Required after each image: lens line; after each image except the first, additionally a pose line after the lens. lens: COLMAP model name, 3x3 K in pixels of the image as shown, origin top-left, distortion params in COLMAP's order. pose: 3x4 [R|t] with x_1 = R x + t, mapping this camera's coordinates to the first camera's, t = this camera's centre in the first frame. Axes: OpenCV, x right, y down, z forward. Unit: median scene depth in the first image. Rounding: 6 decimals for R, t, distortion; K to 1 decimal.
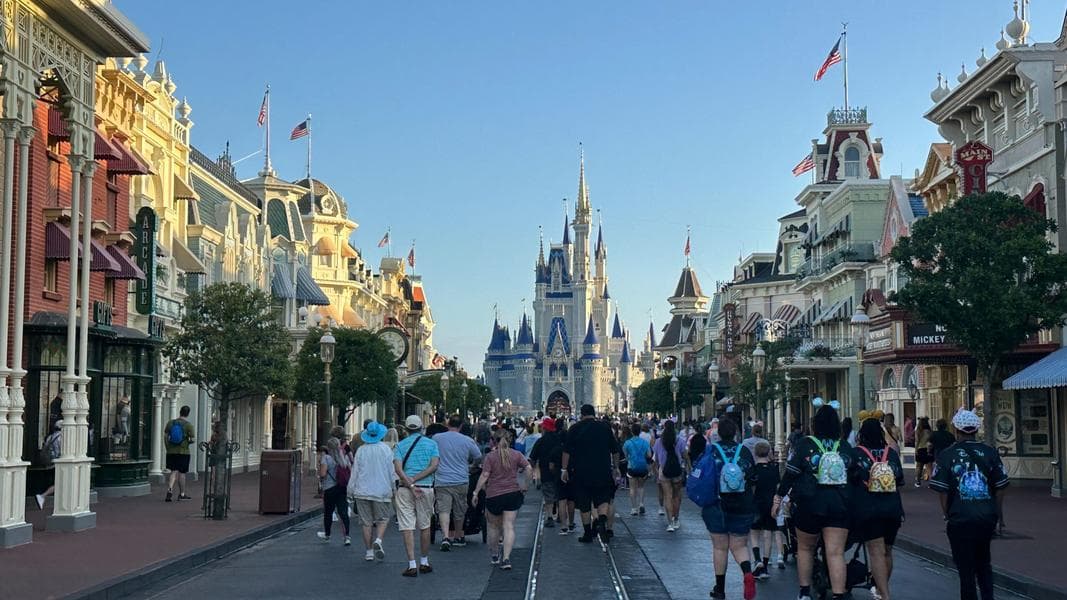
lens RADIAL K [[1485.1, 0, 533.5], [0, 1485.1, 300.0], [0, 0, 1]] dist [0.147816, -0.036885]
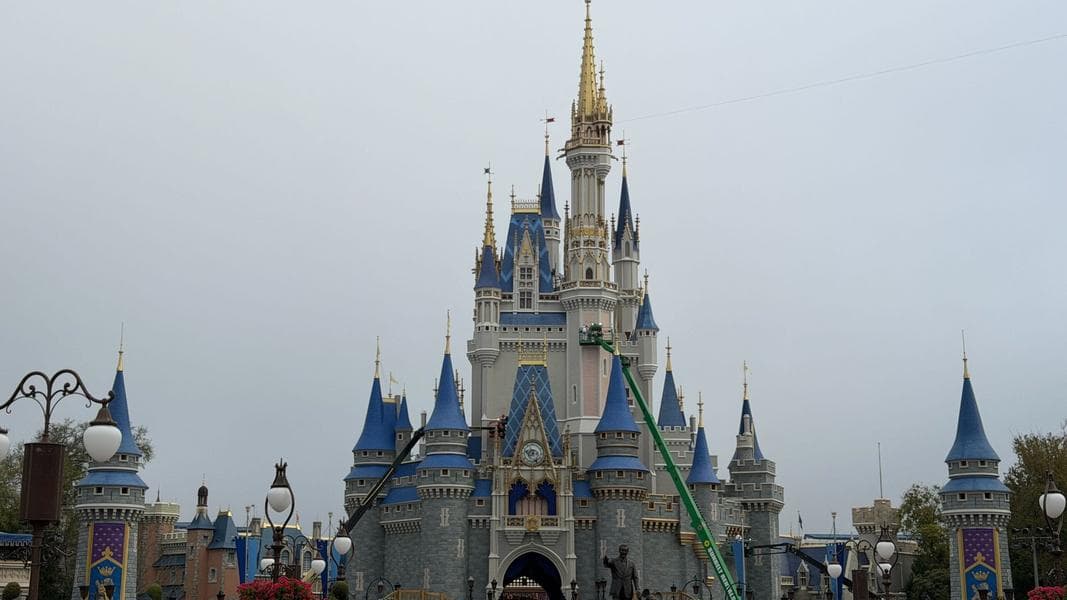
lens RADIAL K [[1485.1, 0, 533.5], [0, 1485.1, 300.0], [0, 0, 1]] dist [0.147816, -0.036885]
pose [[0.998790, 0.014193, 0.047093, -0.001730], [-0.007336, 0.989740, -0.142693, 0.050077], [-0.048635, 0.142174, 0.988646, 0.599685]]
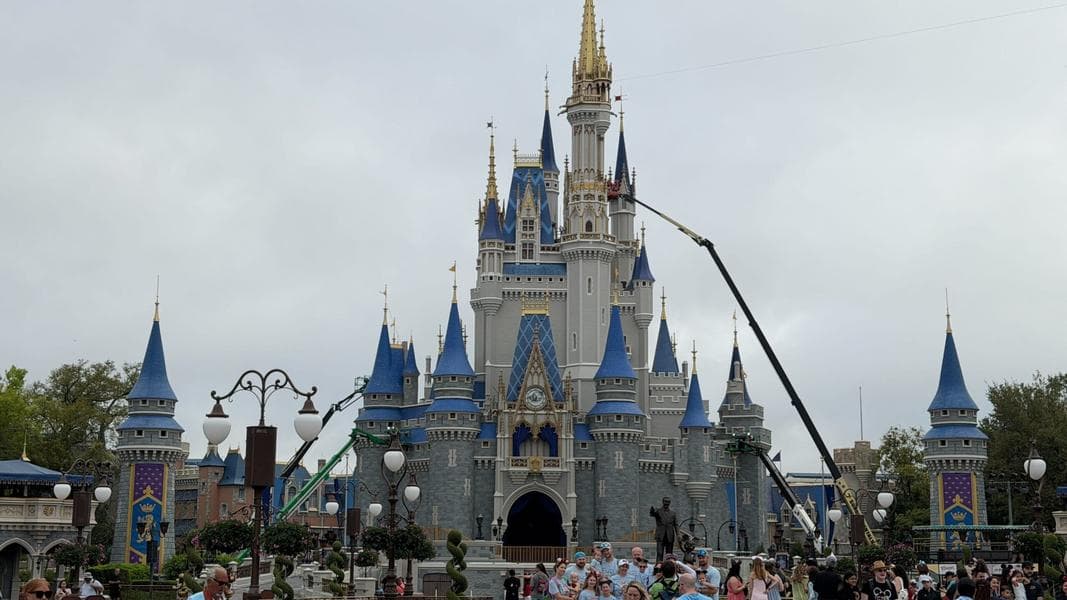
lens RADIAL K [[1485.1, 0, 533.5], [0, 1485.1, 300.0], [0, 0, 1]] dist [0.147816, -0.036885]
pose [[0.997744, 0.018946, 0.064408, -0.010231], [-0.012482, 0.994977, -0.099326, 0.048082], [-0.065966, 0.098298, 0.992968, 0.581404]]
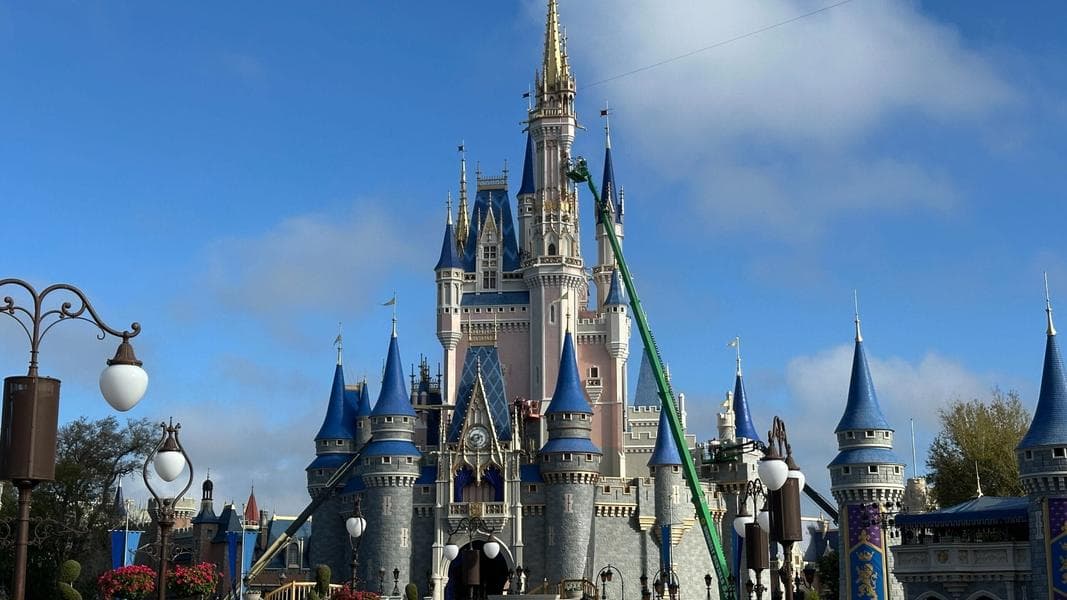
lens RADIAL K [[1485.1, 0, 533.5], [0, 1485.1, 300.0], [0, 0, 1]] dist [0.147816, -0.036885]
pose [[0.995846, -0.023564, -0.087951, 0.062007], [0.011290, 0.990433, -0.137530, 0.051456], [0.090351, 0.135965, 0.986585, 0.616785]]
